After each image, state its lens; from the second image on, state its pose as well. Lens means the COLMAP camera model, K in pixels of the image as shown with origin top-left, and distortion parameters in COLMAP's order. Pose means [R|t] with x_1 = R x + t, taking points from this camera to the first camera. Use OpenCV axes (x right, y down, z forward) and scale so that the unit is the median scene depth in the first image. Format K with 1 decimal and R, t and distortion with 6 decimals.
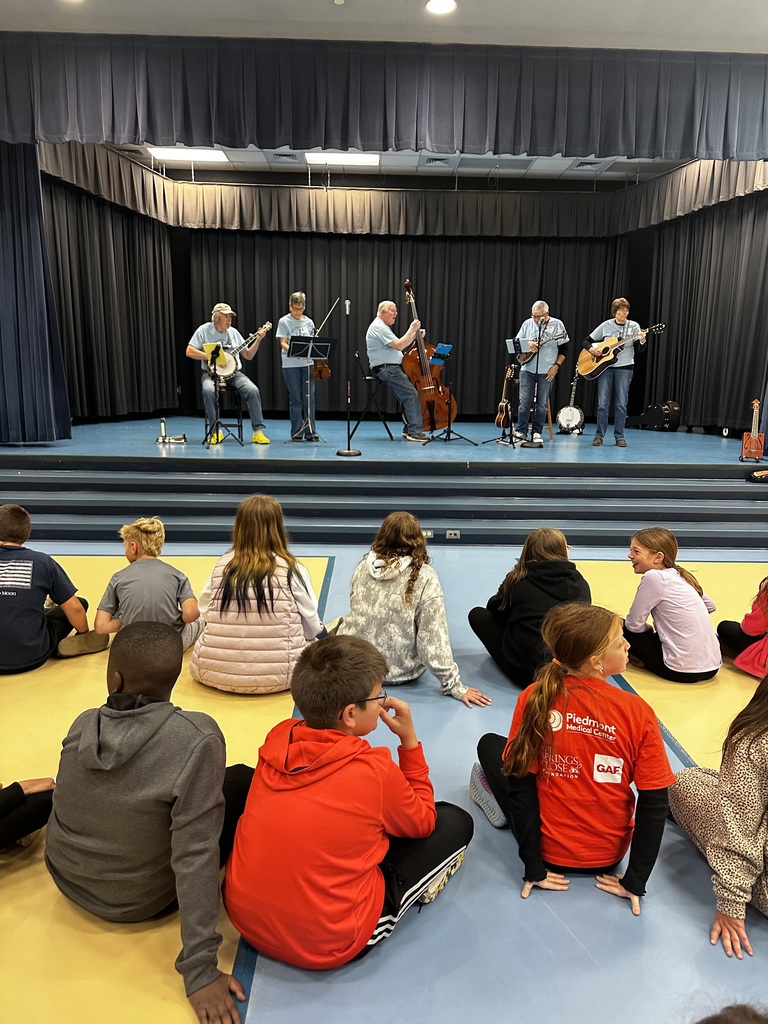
lens RADIAL K [[735.9, 0, 384.0], [0, 735.9, 512.0], [0, 0, 1]] dist [0.001840, 0.000485]
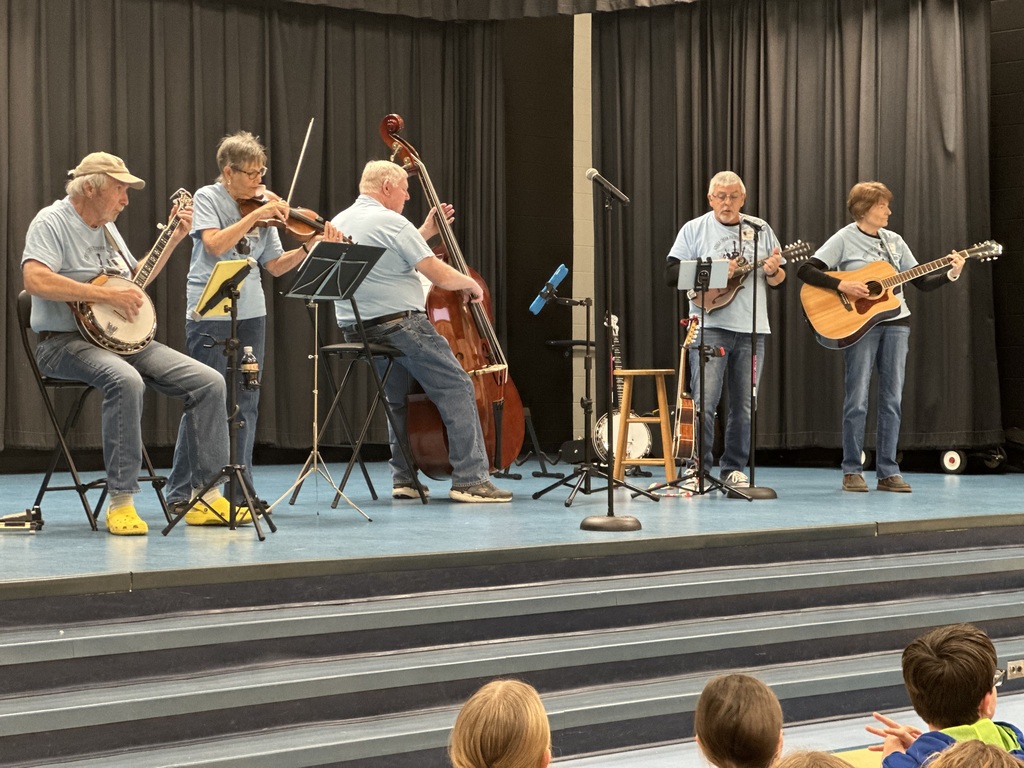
lens RADIAL K [[2248.8, 0, 512.0], [0, 2248.8, 384.0], [0, 0, 1]] dist [0.065784, 0.431174]
pose [[0.772219, -0.016293, 0.635147, -0.758908], [0.120164, 0.985375, -0.120820, -0.009747], [-0.623890, 0.169621, 0.762883, 0.036276]]
